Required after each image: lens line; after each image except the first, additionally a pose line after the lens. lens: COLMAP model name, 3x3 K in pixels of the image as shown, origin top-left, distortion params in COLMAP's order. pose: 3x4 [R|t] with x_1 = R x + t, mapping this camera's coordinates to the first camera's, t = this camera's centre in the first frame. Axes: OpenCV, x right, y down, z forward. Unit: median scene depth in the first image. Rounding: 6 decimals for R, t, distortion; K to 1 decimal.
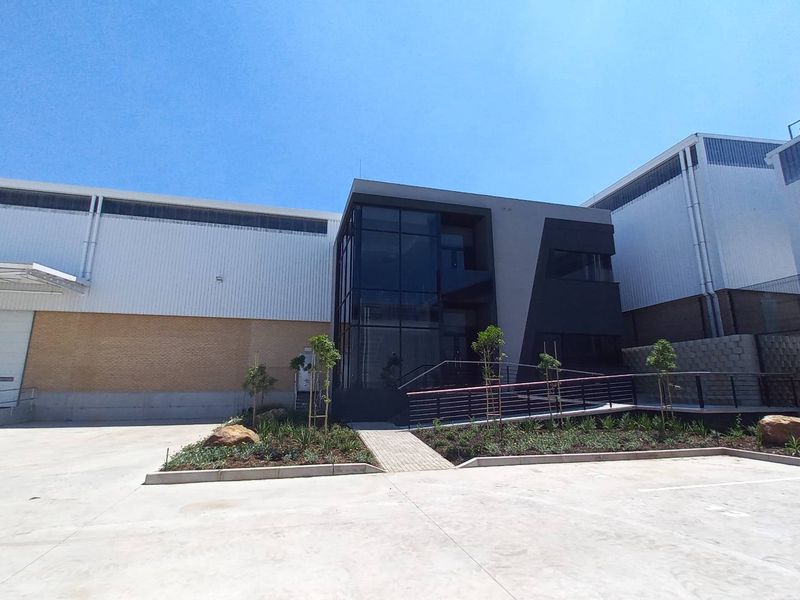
lens RADIAL K [[417.5, 0, 397.9], [0, 417.5, 297.0], [0, 0, 1]] dist [-0.002127, -0.000355]
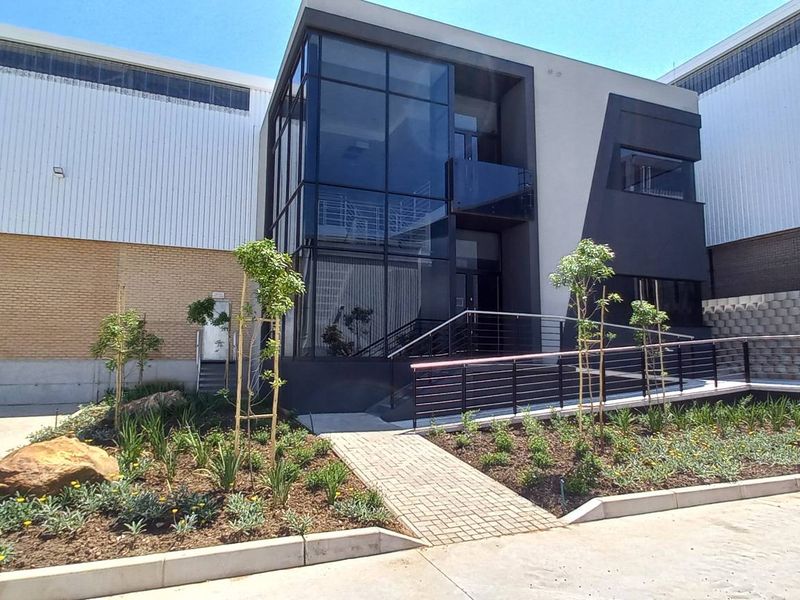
lens RADIAL K [[509.2, 0, 402.5], [0, 509.2, 300.6], [0, 0, 1]] dist [0.004457, 0.003028]
pose [[0.988553, 0.020952, 0.149412, -0.085791], [-0.036709, 0.993952, 0.103496, 0.069586], [-0.146340, -0.107796, 0.983344, 0.318139]]
